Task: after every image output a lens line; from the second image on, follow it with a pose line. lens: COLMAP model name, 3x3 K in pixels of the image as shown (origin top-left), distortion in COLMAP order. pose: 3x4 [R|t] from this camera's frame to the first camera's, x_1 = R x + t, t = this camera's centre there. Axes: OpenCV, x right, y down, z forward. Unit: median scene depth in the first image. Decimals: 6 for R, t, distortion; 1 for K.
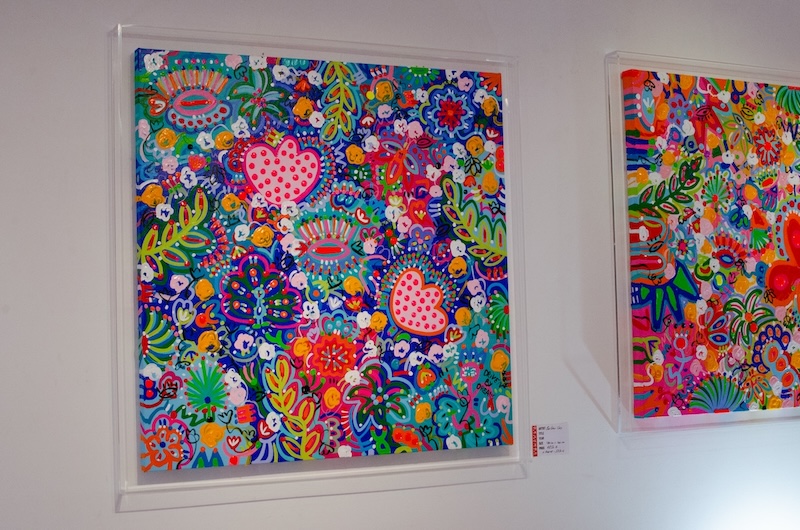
lens RADIAL K [[1357.6, 0, 400.7], [0, 1357.6, 270.0], [0, 0, 1]] dist [-0.153252, 0.000000]
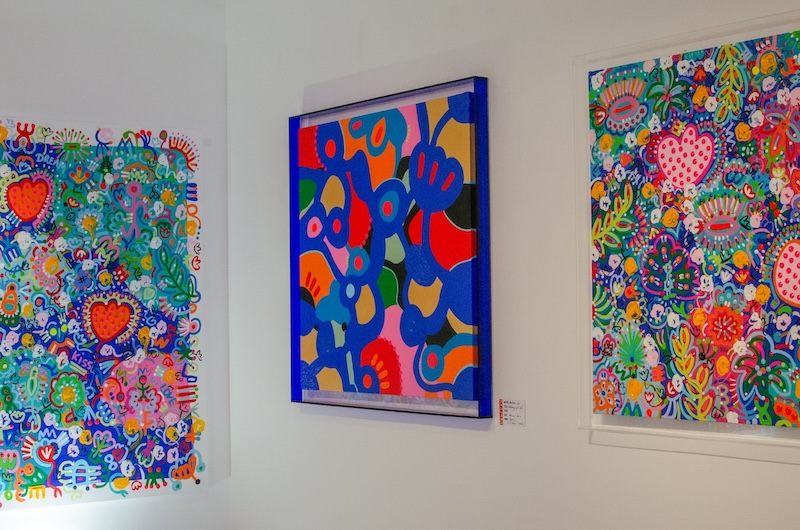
lens RADIAL K [[1357.6, 0, 368.7], [0, 1357.6, 279.5], [0, 0, 1]] dist [-0.153252, 0.000000]
pose [[0.144922, 0.010838, -0.989384, 0.958512], [0.060554, 0.997968, 0.019802, -0.010899], [0.987588, -0.062781, 0.143971, 0.583179]]
